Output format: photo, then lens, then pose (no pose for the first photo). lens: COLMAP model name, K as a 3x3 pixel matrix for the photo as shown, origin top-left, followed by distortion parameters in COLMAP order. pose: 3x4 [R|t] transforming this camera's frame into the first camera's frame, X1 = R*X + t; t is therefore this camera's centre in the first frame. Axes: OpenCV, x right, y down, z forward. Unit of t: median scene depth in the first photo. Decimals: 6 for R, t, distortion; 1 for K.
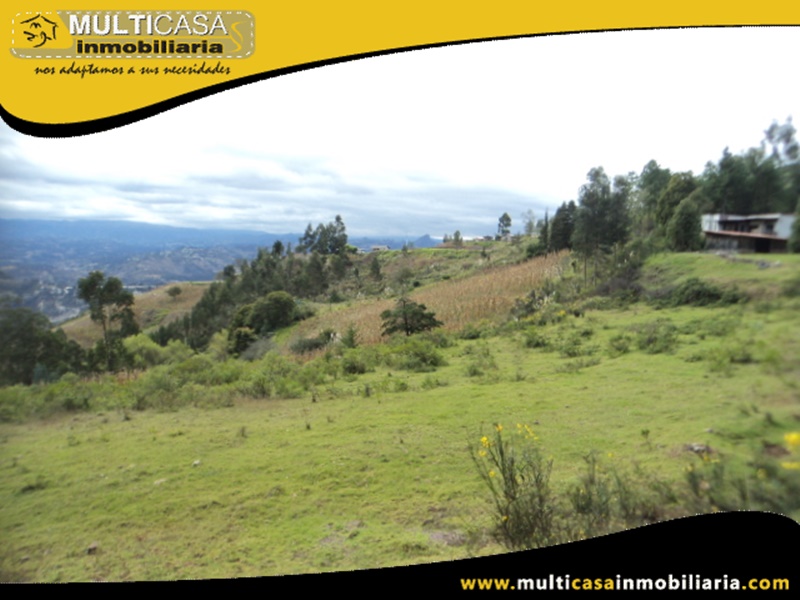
lens RADIAL K [[659.5, 0, 350.7], [0, 659.5, 255.2], [0, 0, 1]] dist [0.014314, 0.003869]
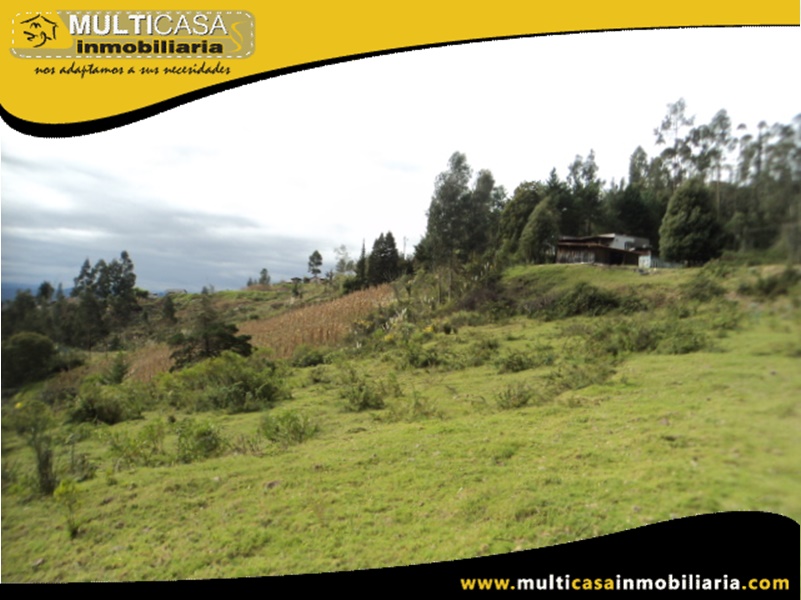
lens RADIAL K [[651.8, 0, 359.1], [0, 651.8, 289.5], [0, 0, 1]] dist [0.055374, 0.001141]
pose [[0.950786, 0.003819, 0.309826, 0.010107], [0.007590, 0.999337, -0.035610, 0.026876], [-0.309757, 0.036209, 0.950126, 0.134223]]
